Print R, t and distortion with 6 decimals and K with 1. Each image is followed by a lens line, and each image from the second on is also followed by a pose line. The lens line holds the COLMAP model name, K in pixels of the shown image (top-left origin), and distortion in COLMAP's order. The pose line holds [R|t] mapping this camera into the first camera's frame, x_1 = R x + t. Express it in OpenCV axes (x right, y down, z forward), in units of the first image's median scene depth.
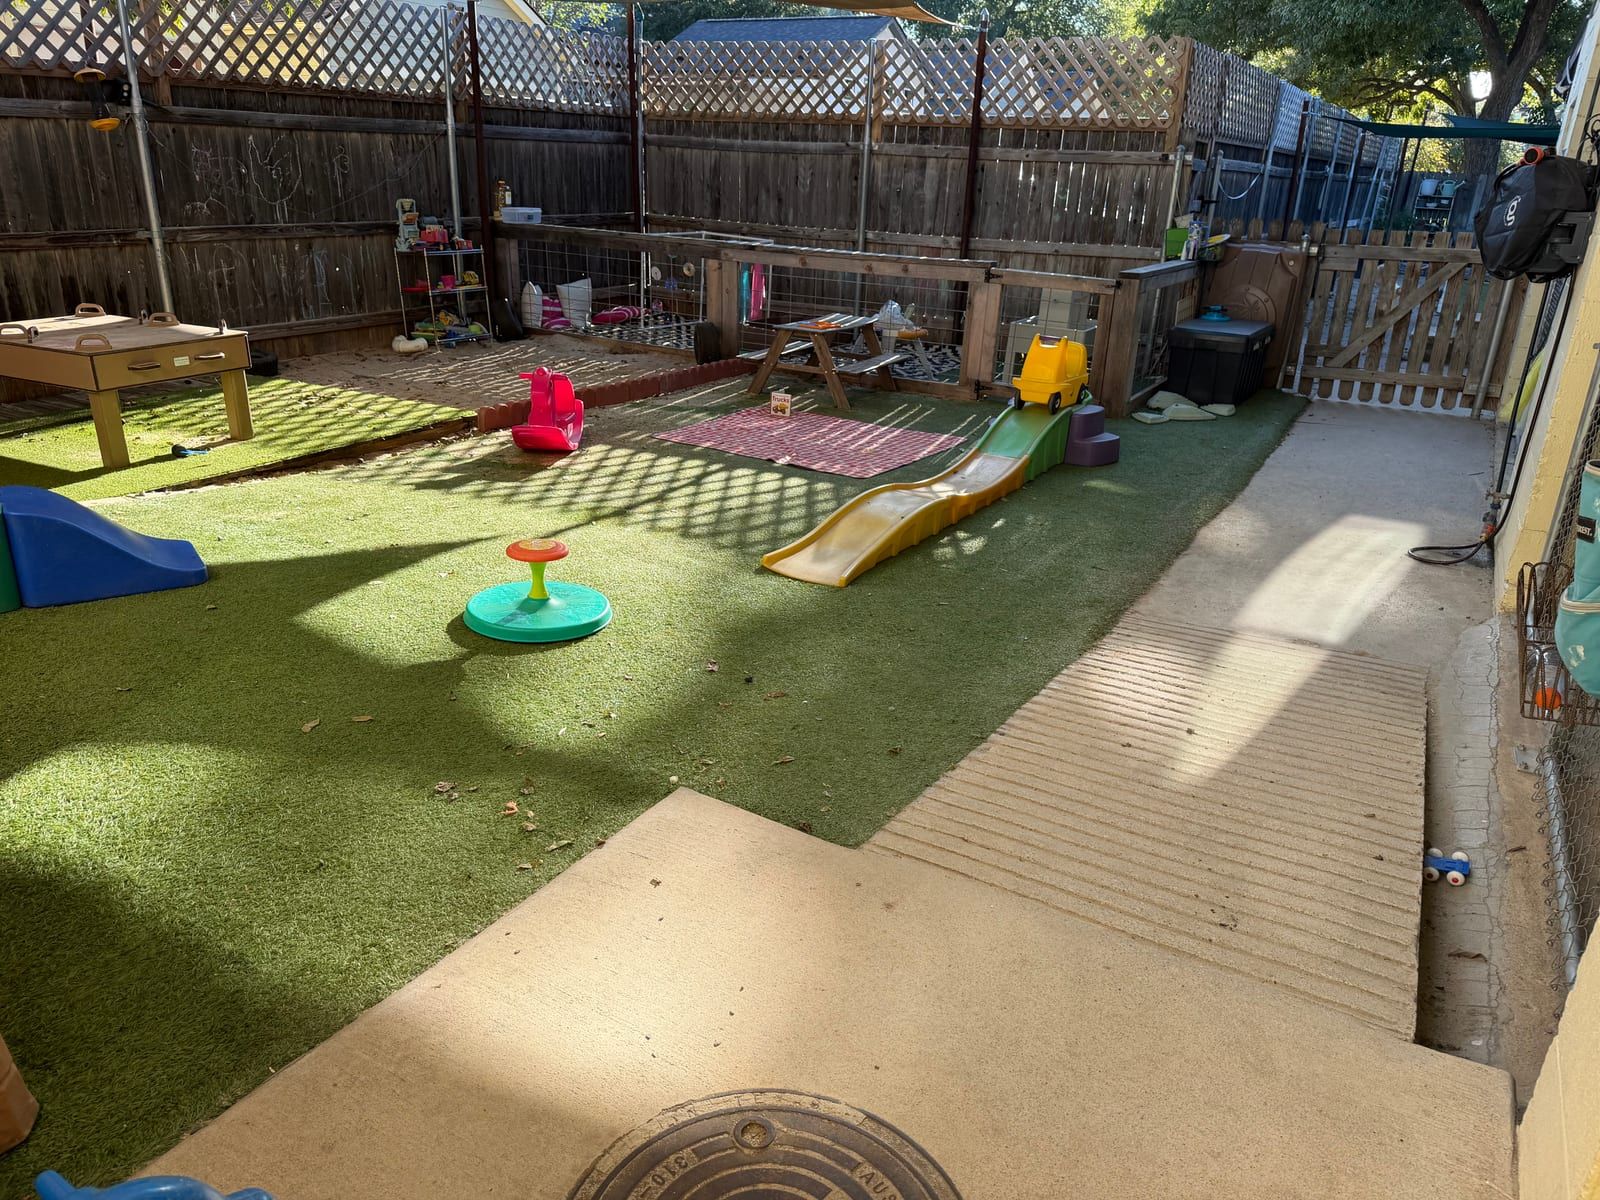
lens RADIAL K [[1116.7, 0, 800.0], [0, 1116.7, 600.0], [0, 0, 1]] dist [0.003486, 0.000627]
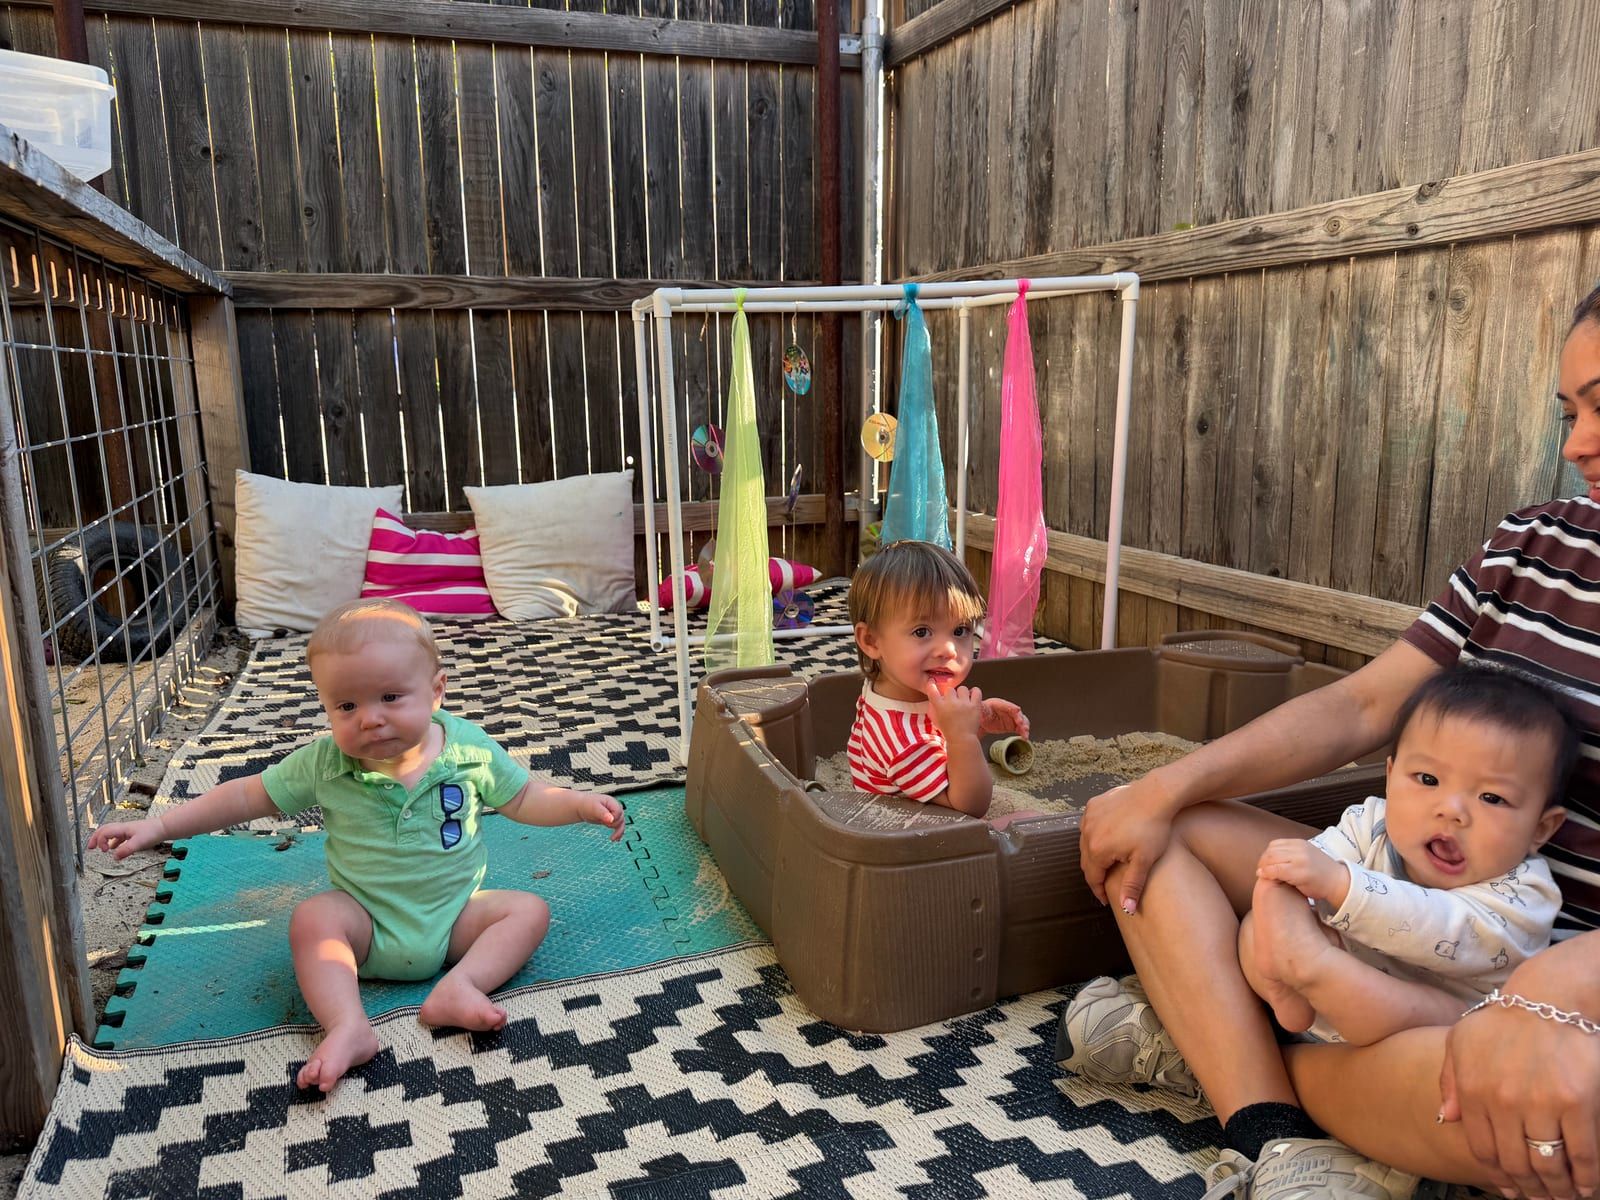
lens RADIAL K [[1116.7, 0, 800.0], [0, 1116.7, 600.0], [0, 0, 1]] dist [0.003486, 0.000627]
pose [[0.757845, 0.075378, -0.648066, 0.060499], [-0.196310, 0.973618, -0.116321, -0.226847], [0.622201, 0.215375, 0.752648, 0.808452]]
